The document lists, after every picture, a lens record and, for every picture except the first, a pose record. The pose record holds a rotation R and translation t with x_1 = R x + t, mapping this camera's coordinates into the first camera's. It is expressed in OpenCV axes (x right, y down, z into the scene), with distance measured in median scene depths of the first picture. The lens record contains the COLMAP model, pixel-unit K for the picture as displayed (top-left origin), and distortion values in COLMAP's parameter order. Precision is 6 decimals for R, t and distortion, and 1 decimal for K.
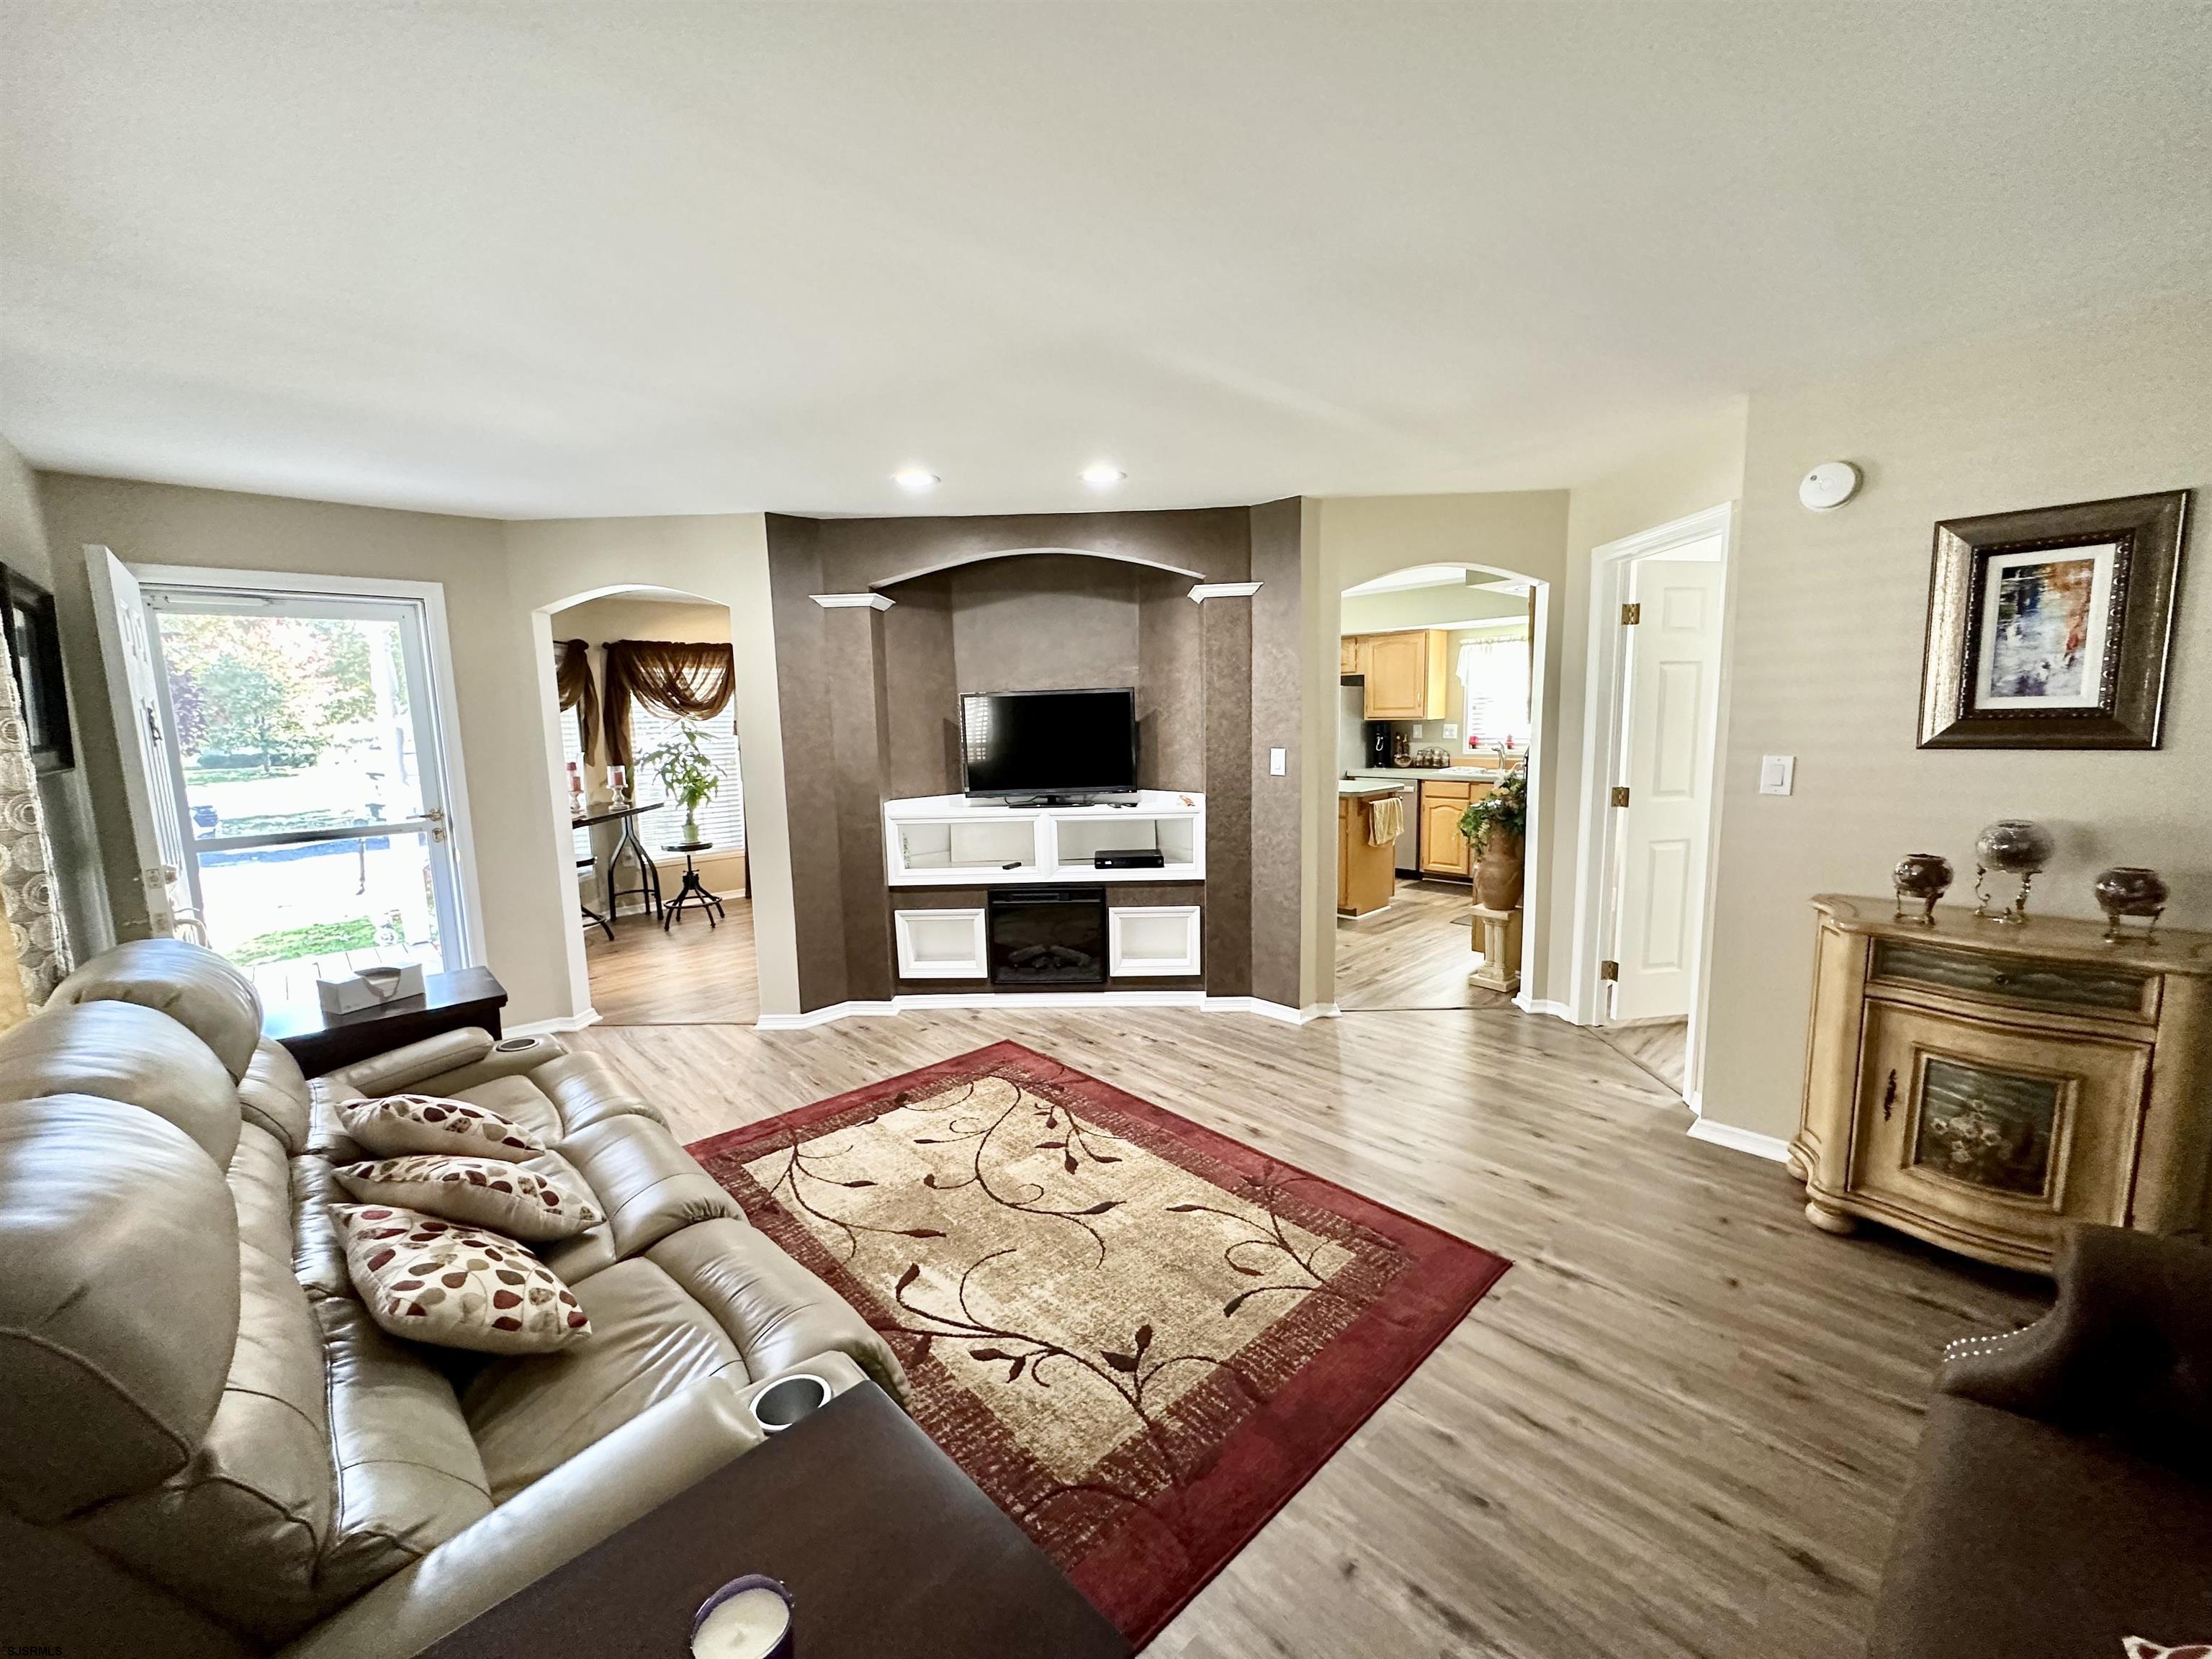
lens RADIAL K [[883.8, 0, 1106.9], [0, 883.8, 821.2], [0, 0, 1]] dist [-0.002236, -0.000150]
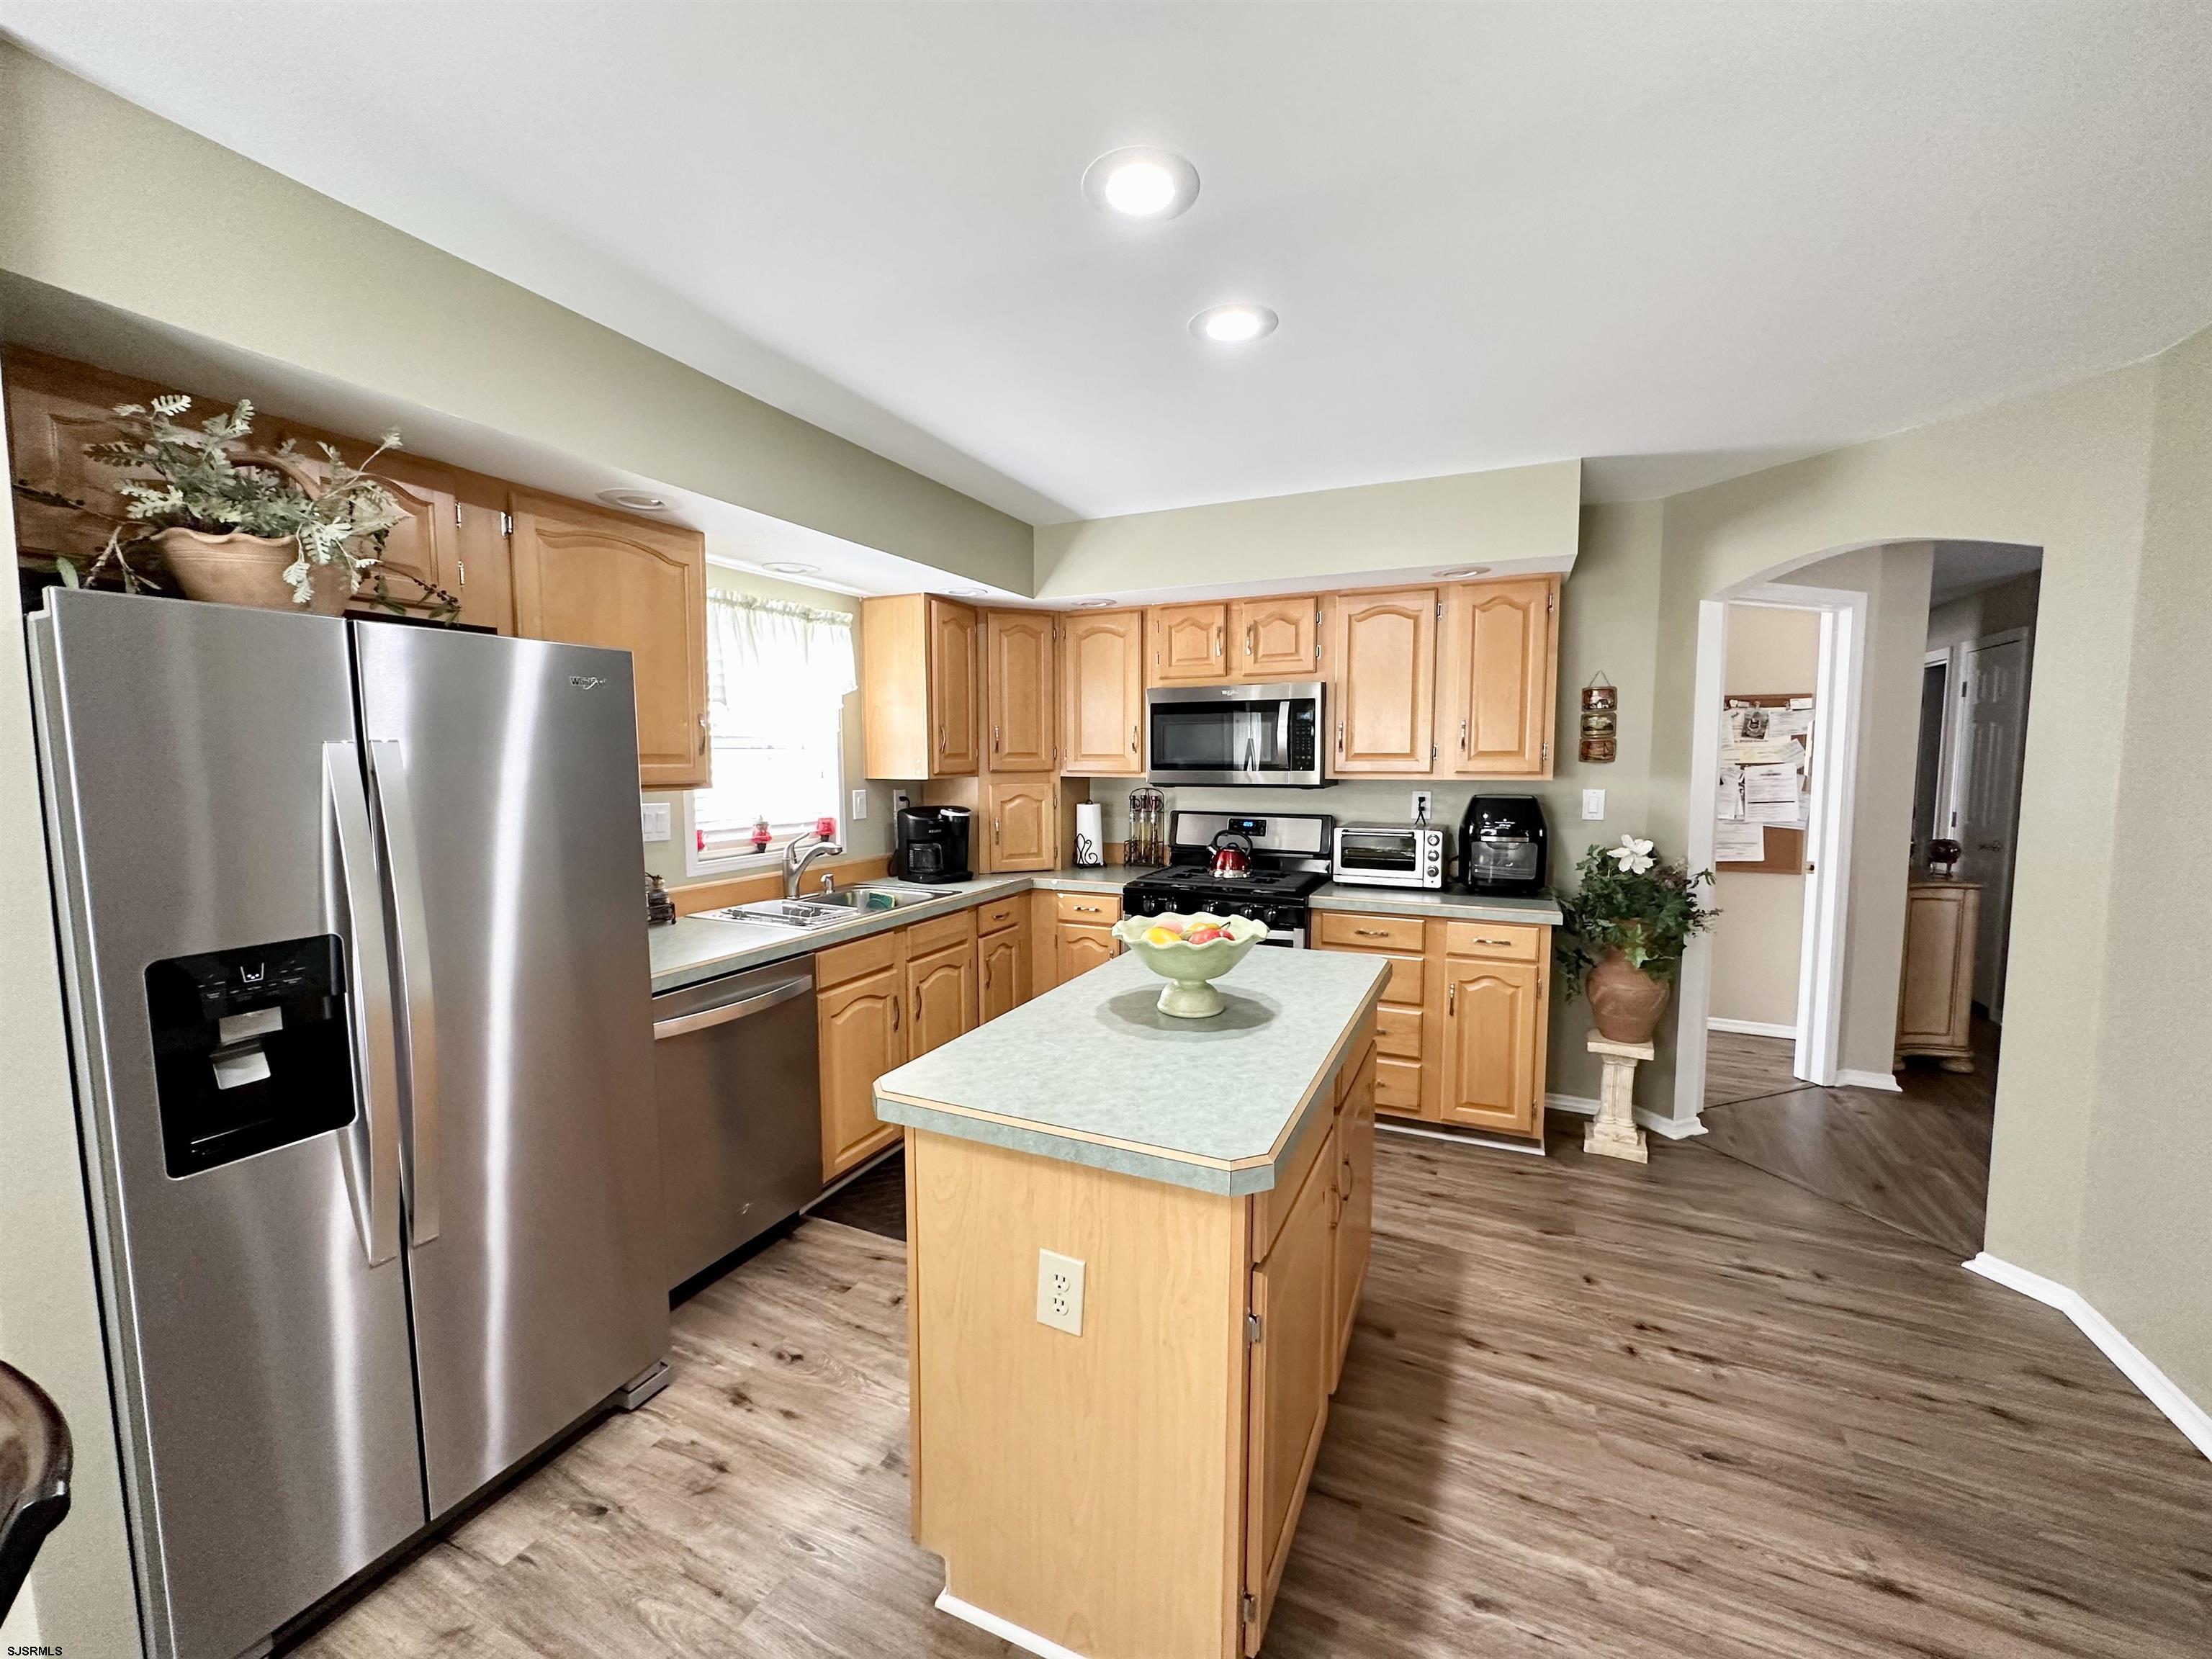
lens RADIAL K [[880.3, 0, 1107.3], [0, 880.3, 827.4], [0, 0, 1]] dist [-0.003247, 0.000486]
pose [[-0.368480, -0.054949, 0.928010, -0.026929], [0.127772, 0.985784, 0.109104, -0.127883], [-0.920813, 0.158776, -0.356221, 1.060555]]
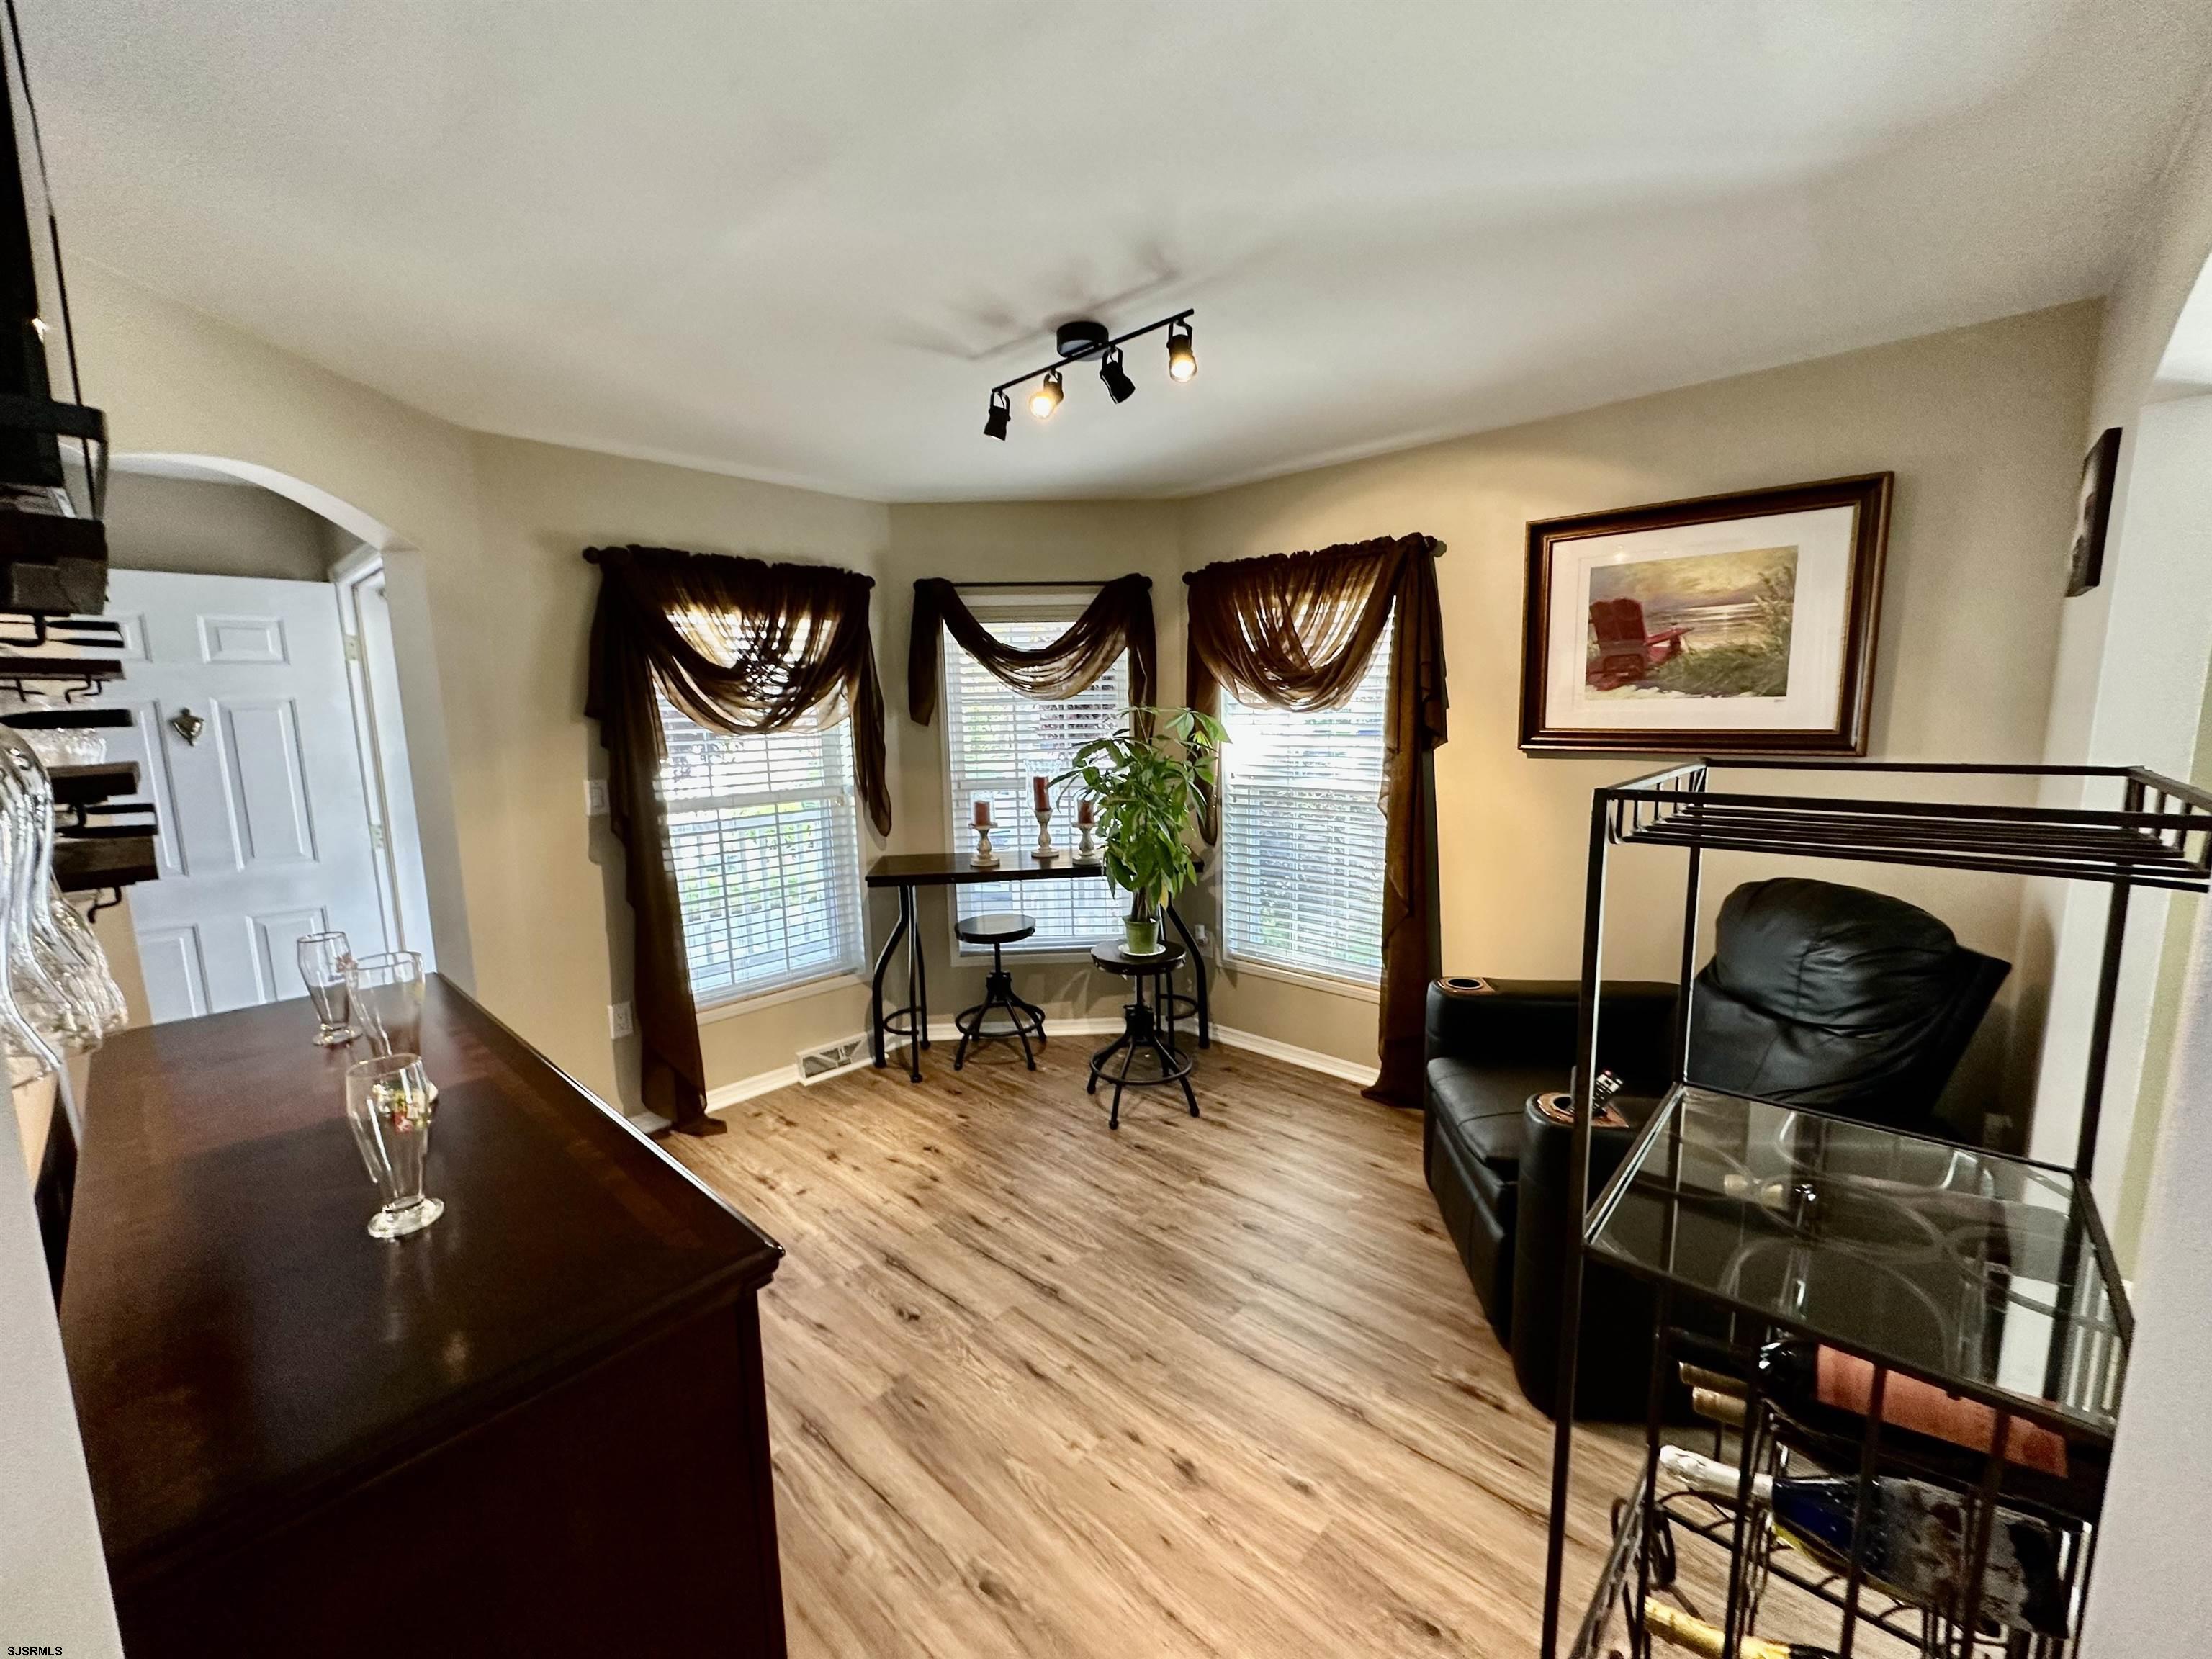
lens RADIAL K [[880.3, 0, 1107.3], [0, 880.3, 827.4], [0, 0, 1]] dist [-0.003247, 0.000486]
pose [[0.072200, 0.158929, -0.984646, 0.018497], [-0.110810, 0.982389, 0.150440, -0.113722], [0.991216, 0.098247, 0.088540, 0.866642]]
